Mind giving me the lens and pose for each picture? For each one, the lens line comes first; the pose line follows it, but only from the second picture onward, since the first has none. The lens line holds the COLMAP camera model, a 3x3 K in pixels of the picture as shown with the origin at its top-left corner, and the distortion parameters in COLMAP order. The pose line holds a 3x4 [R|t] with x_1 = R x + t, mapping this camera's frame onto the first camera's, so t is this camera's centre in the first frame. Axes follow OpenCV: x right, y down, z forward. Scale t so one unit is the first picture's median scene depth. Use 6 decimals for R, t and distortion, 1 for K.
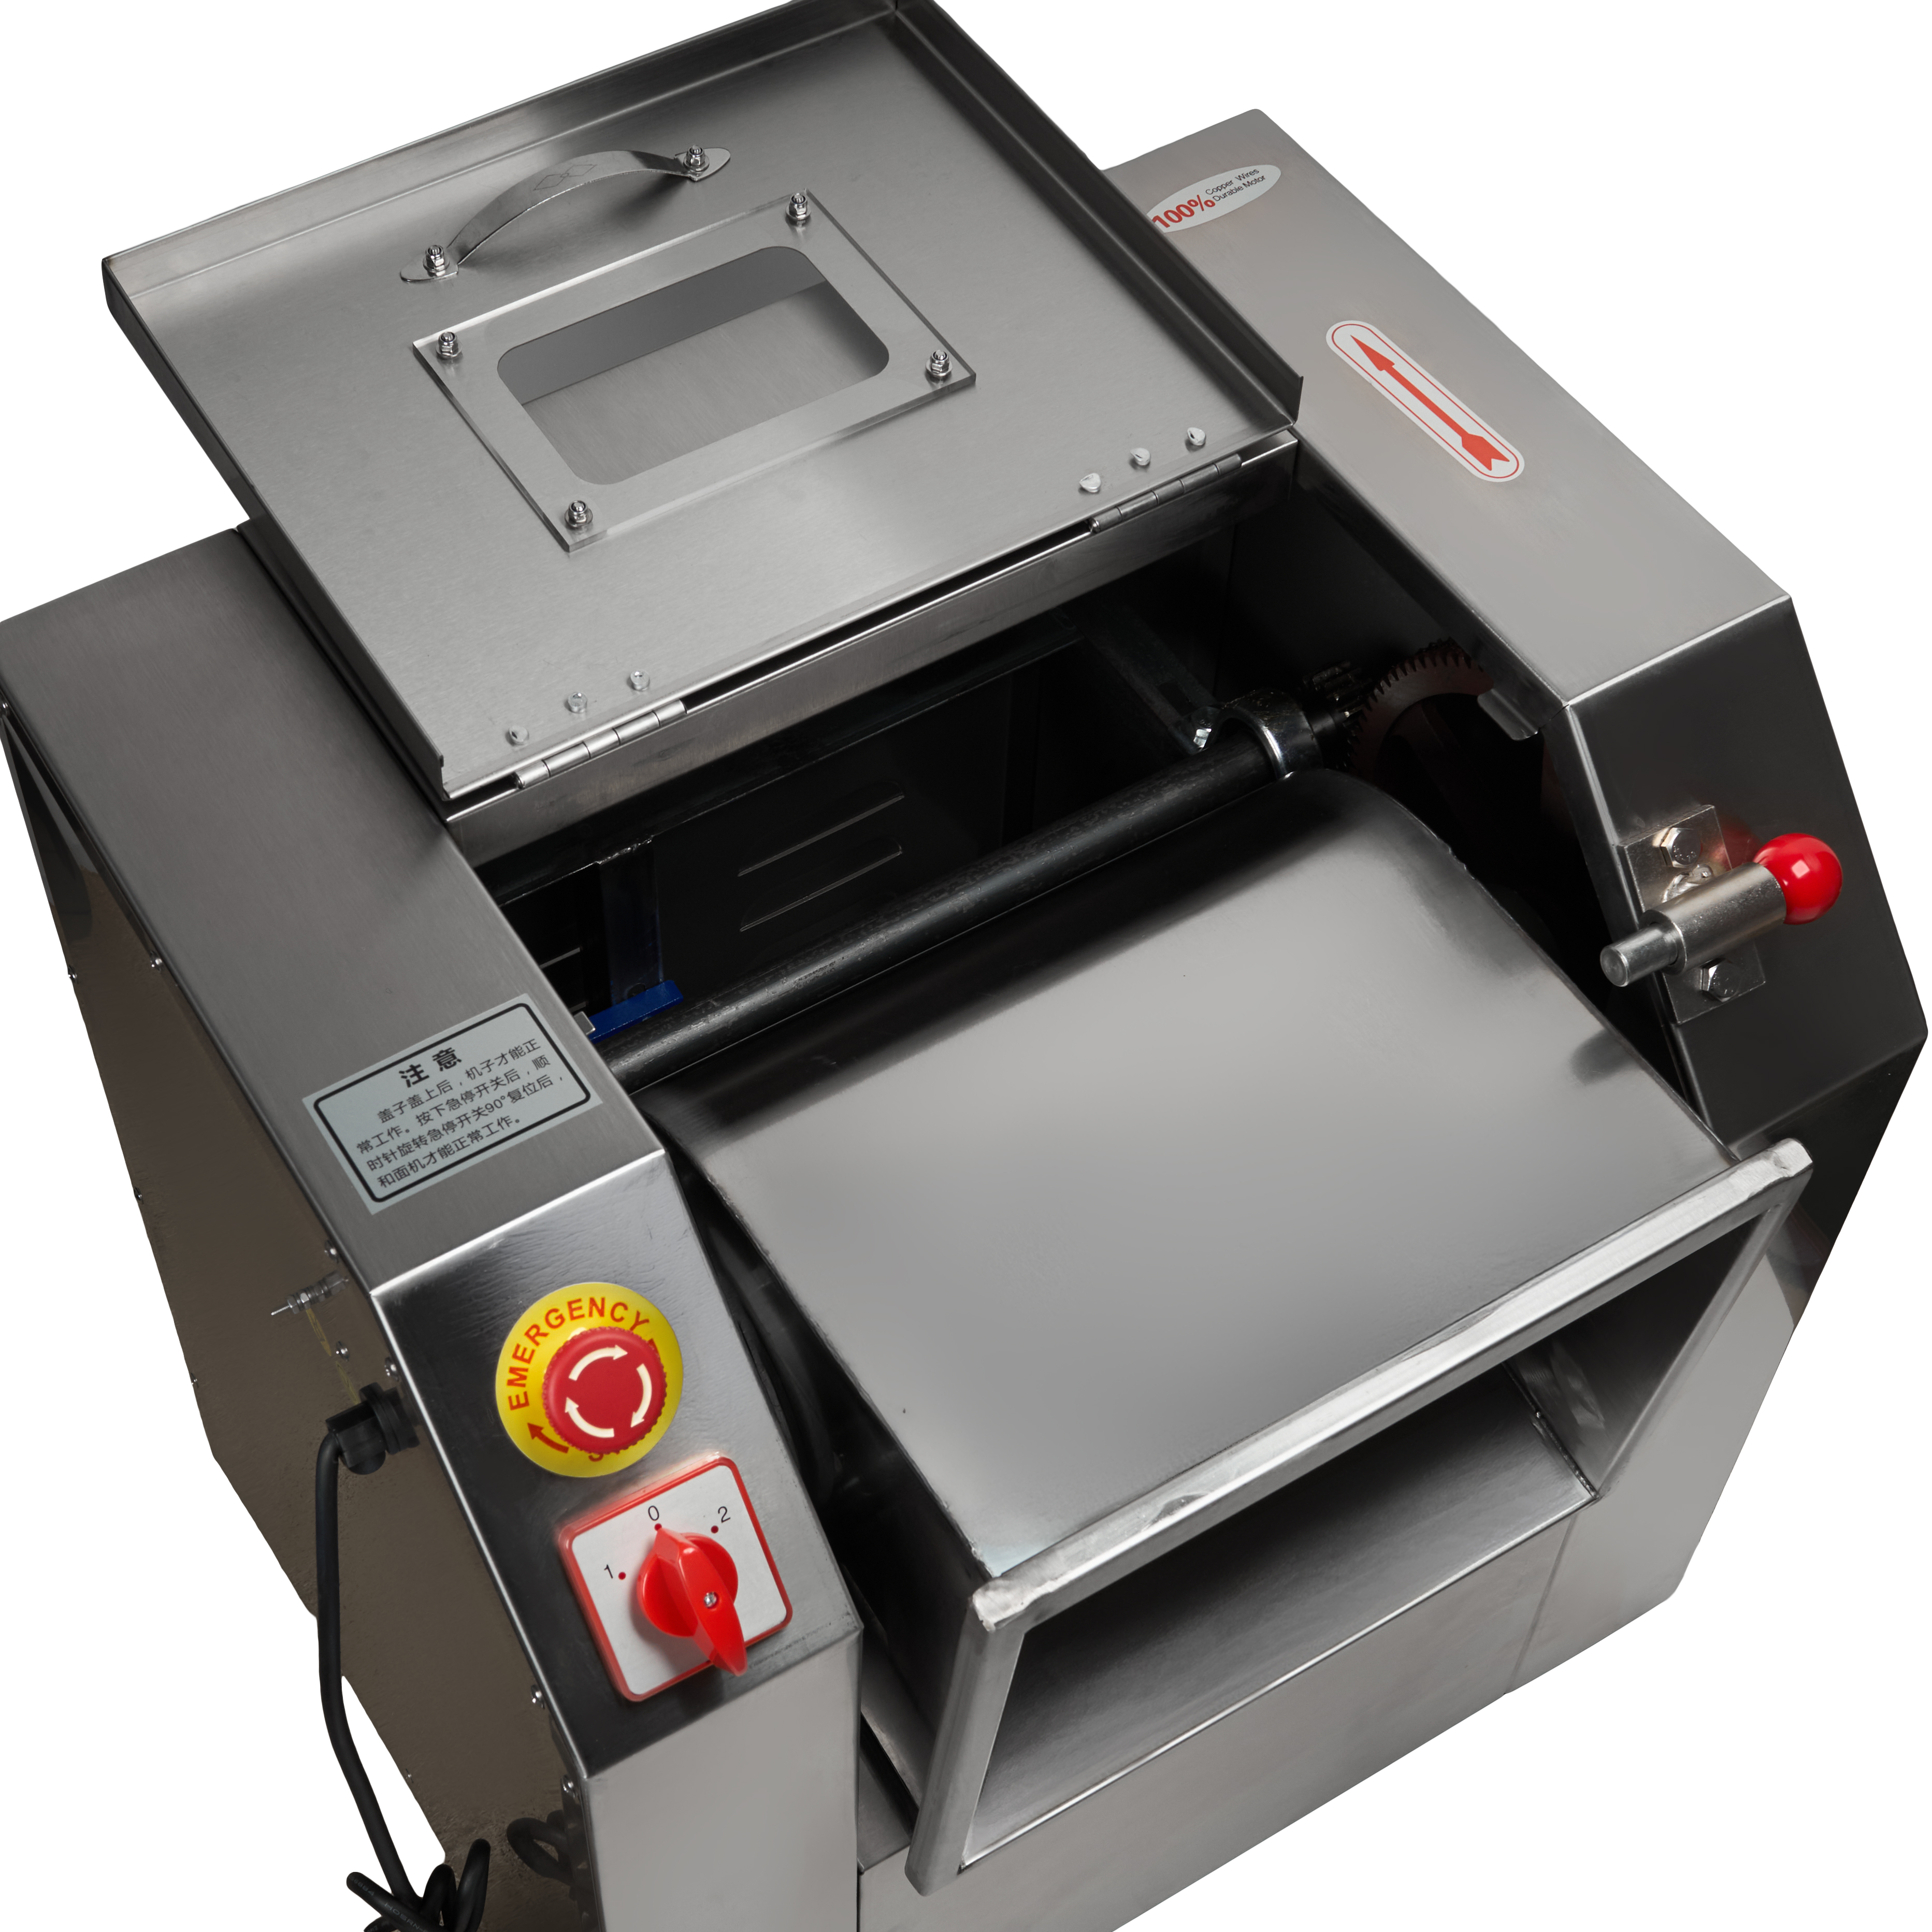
lens RADIAL K [[3520.3, 0, 966.0], [0, 3520.3, 966.0], [0, 0, 1]] dist [-0.042821, -0.224000]
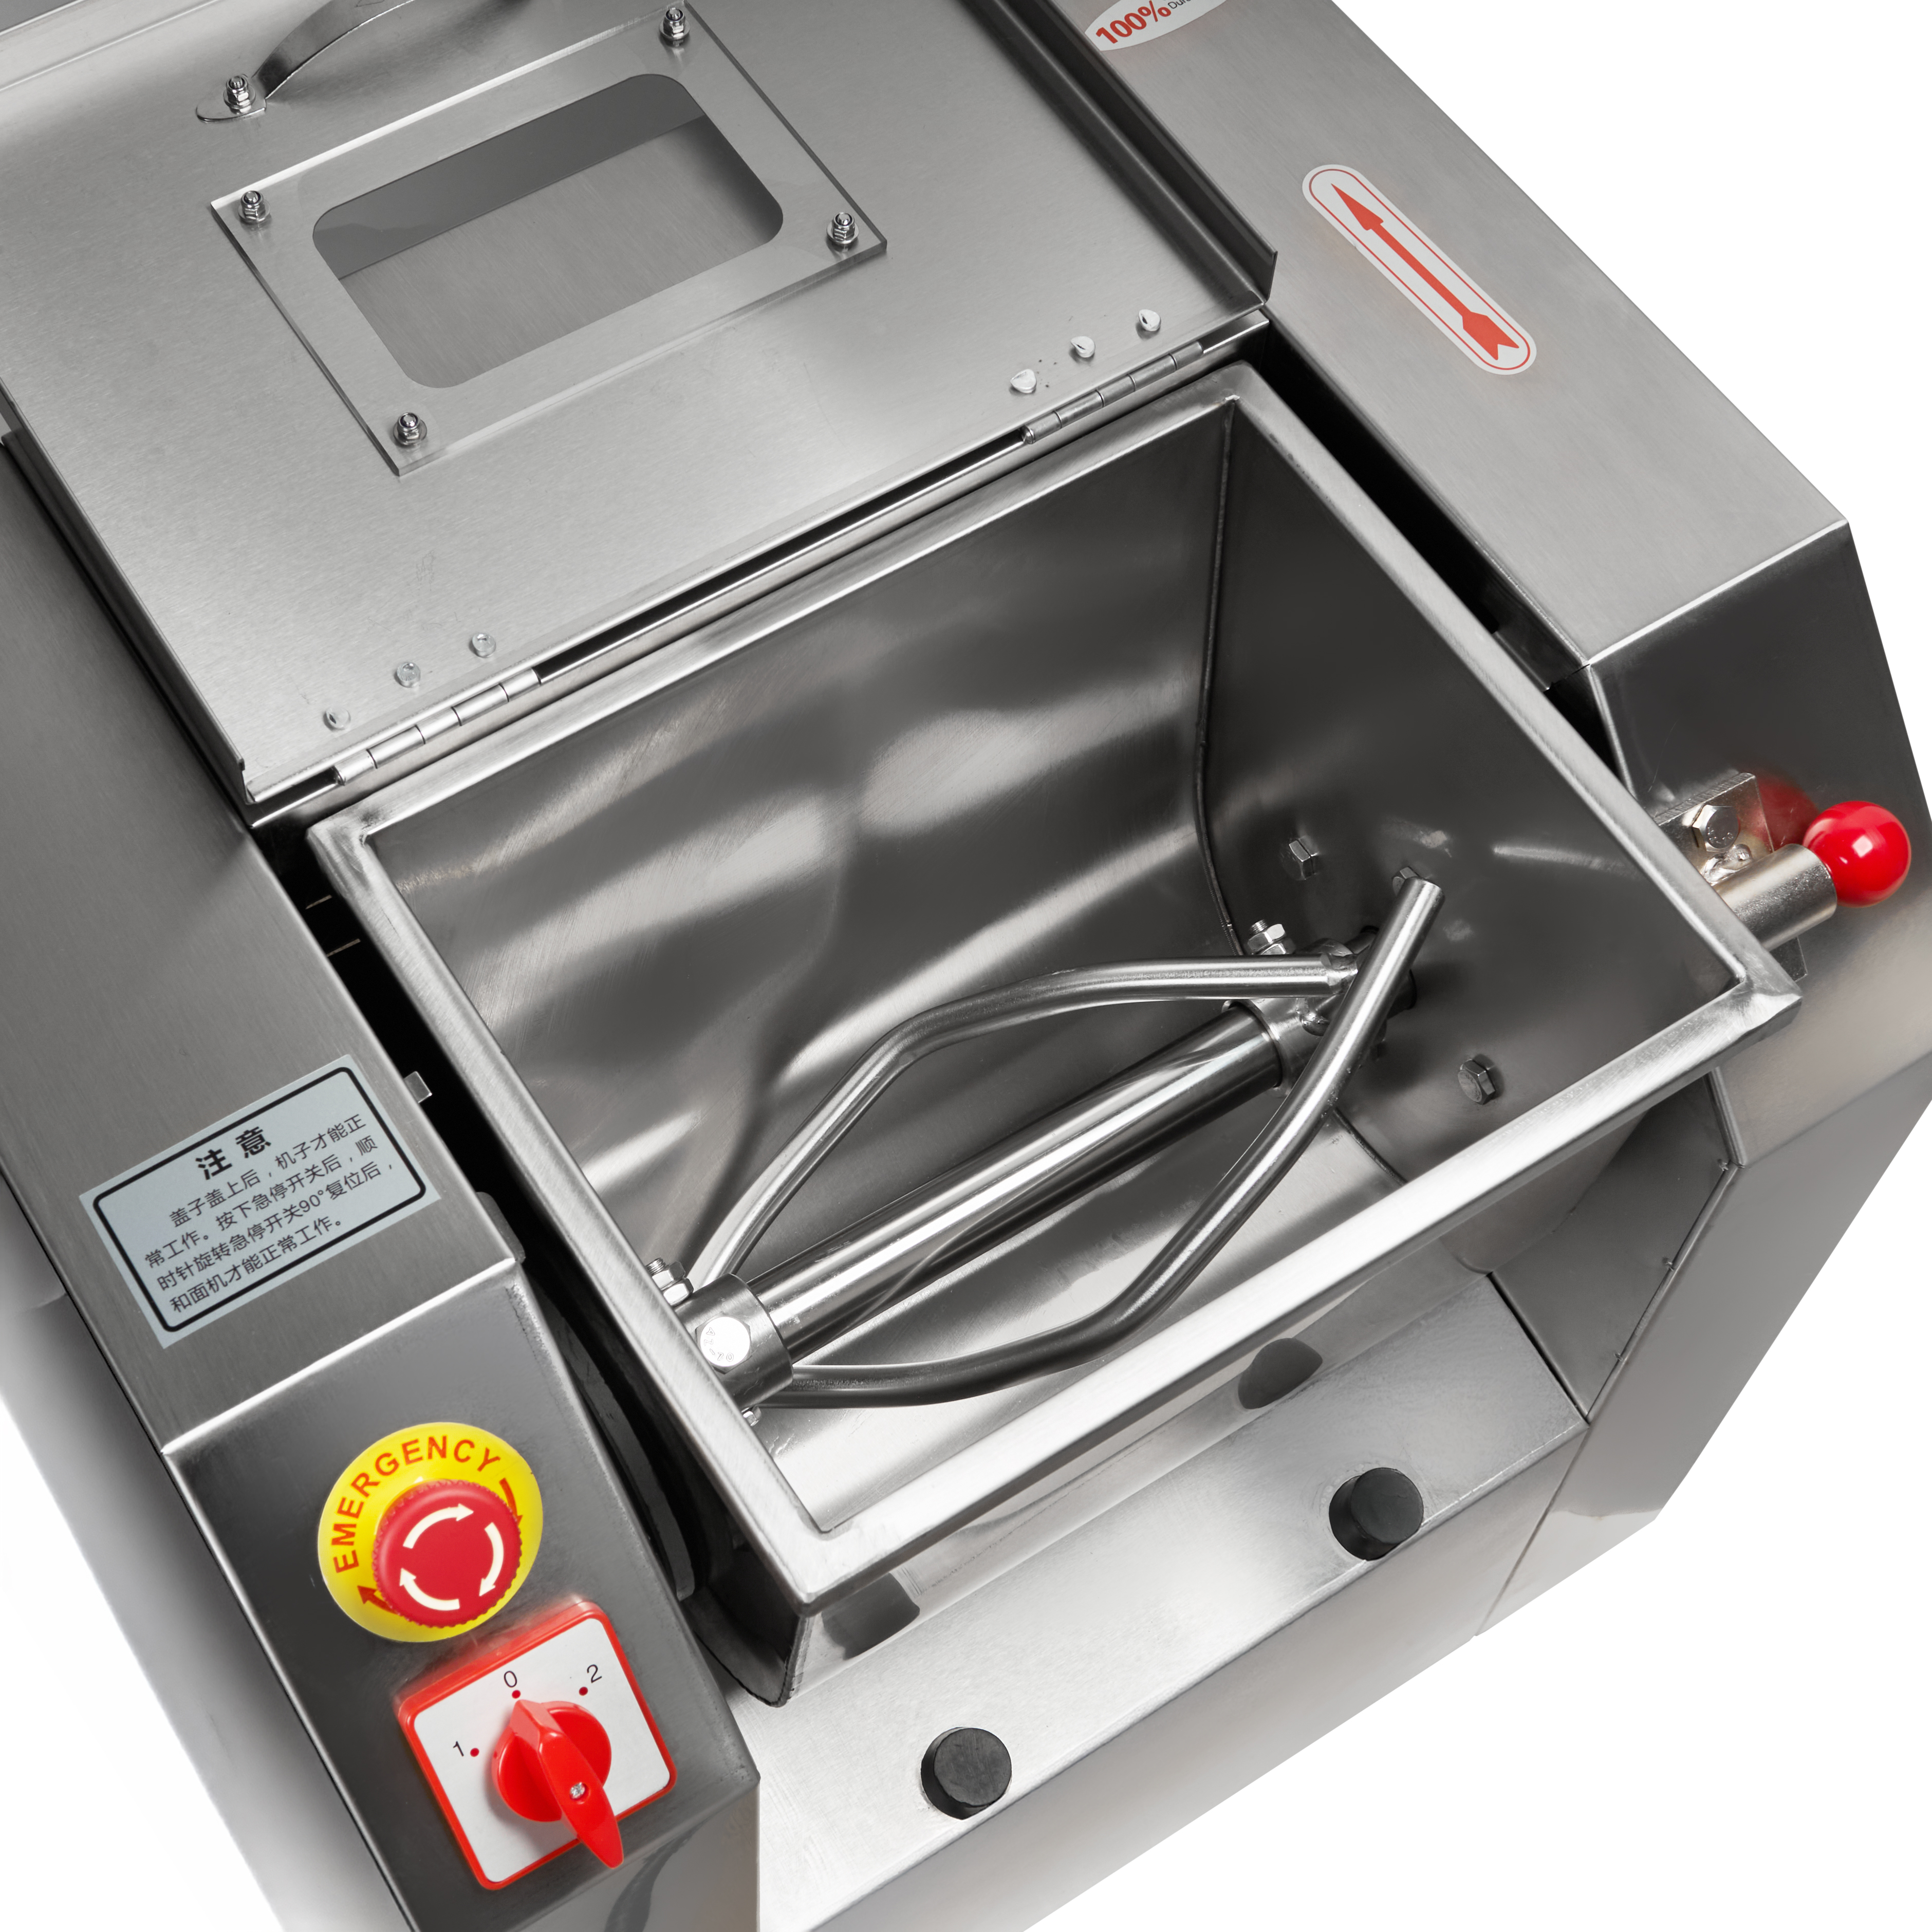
lens RADIAL K [[3496.4, 0, 1015.2], [0, 3496.4, 928.8], [0, 0, 1]] dist [-0.081640, 0.060670]
pose [[0.999392, -0.004283, 0.034589, 0.004249], [0.000098, 0.992763, 0.120092, -0.114034], [-0.034853, -0.120016, 0.992160, 0.167806]]
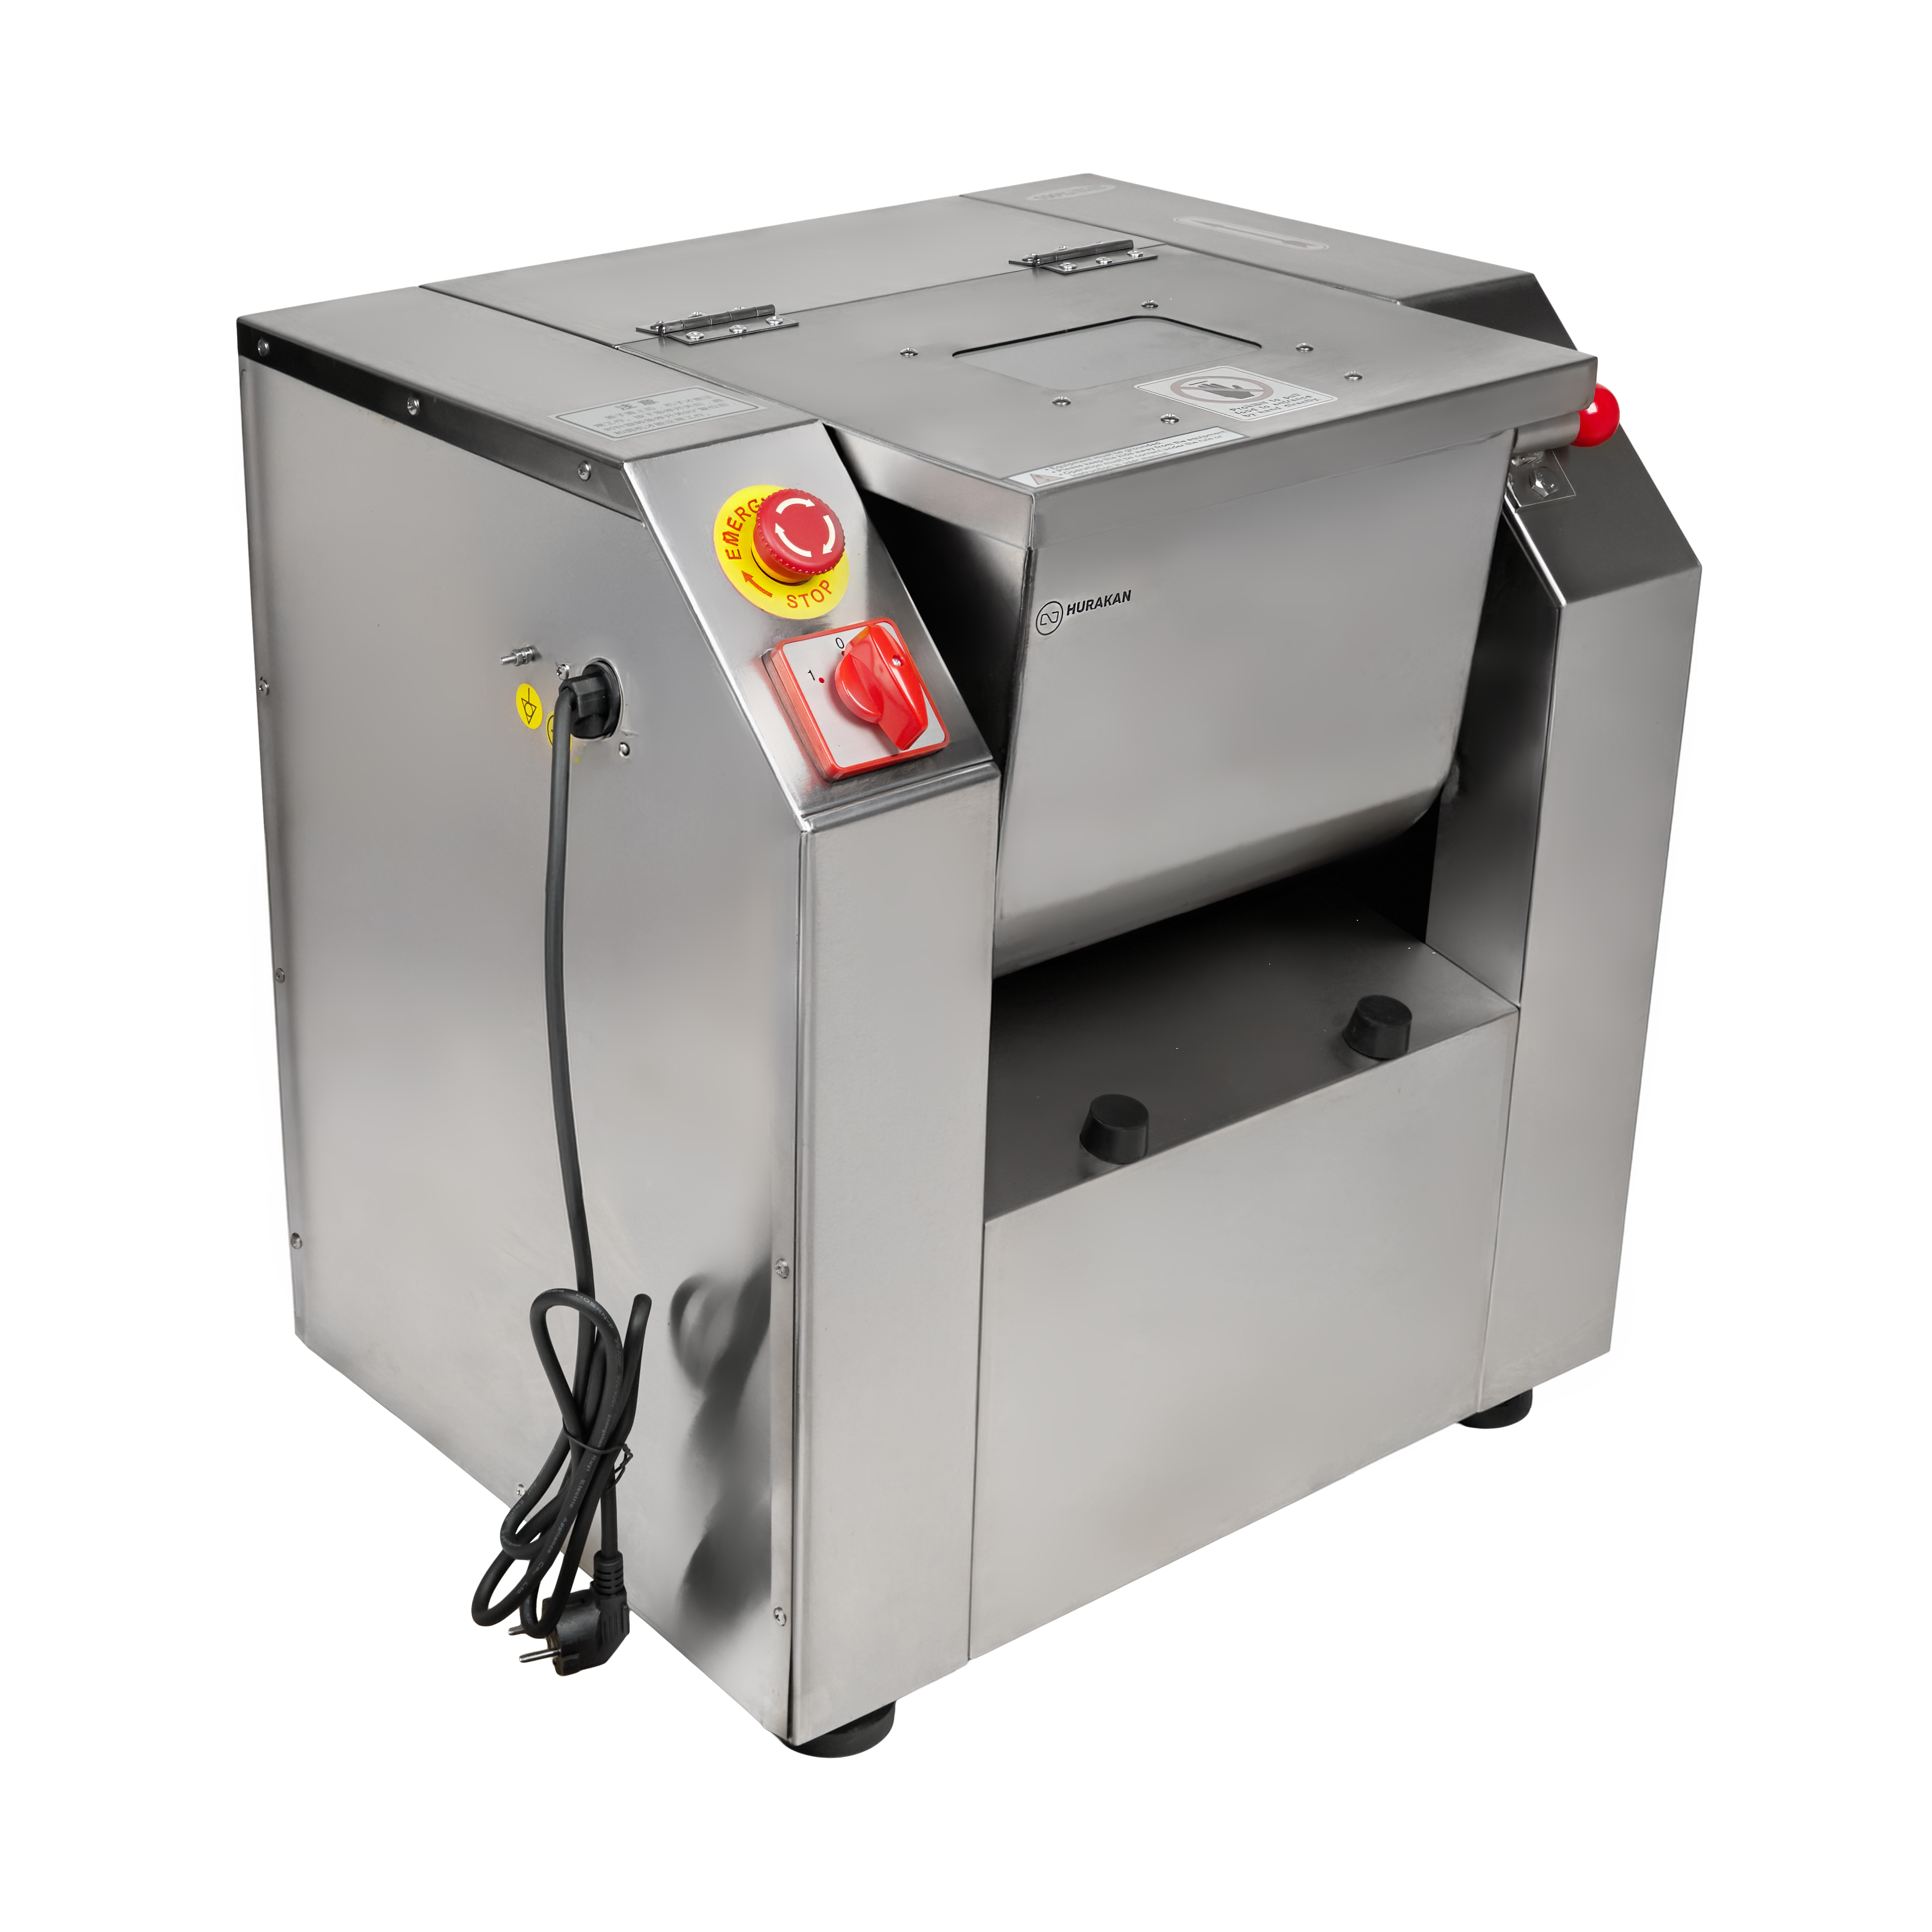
lens RADIAL K [[3496.4, 0, 1015.2], [0, 3496.4, 928.8], [0, 0, 1]] dist [-0.081640, 0.060670]
pose [[0.986682, -0.063886, 0.149588, -0.205690], [0.127328, 0.875637, -0.465884, 0.785746], [-0.101222, 0.478726, 0.872110, -0.080394]]
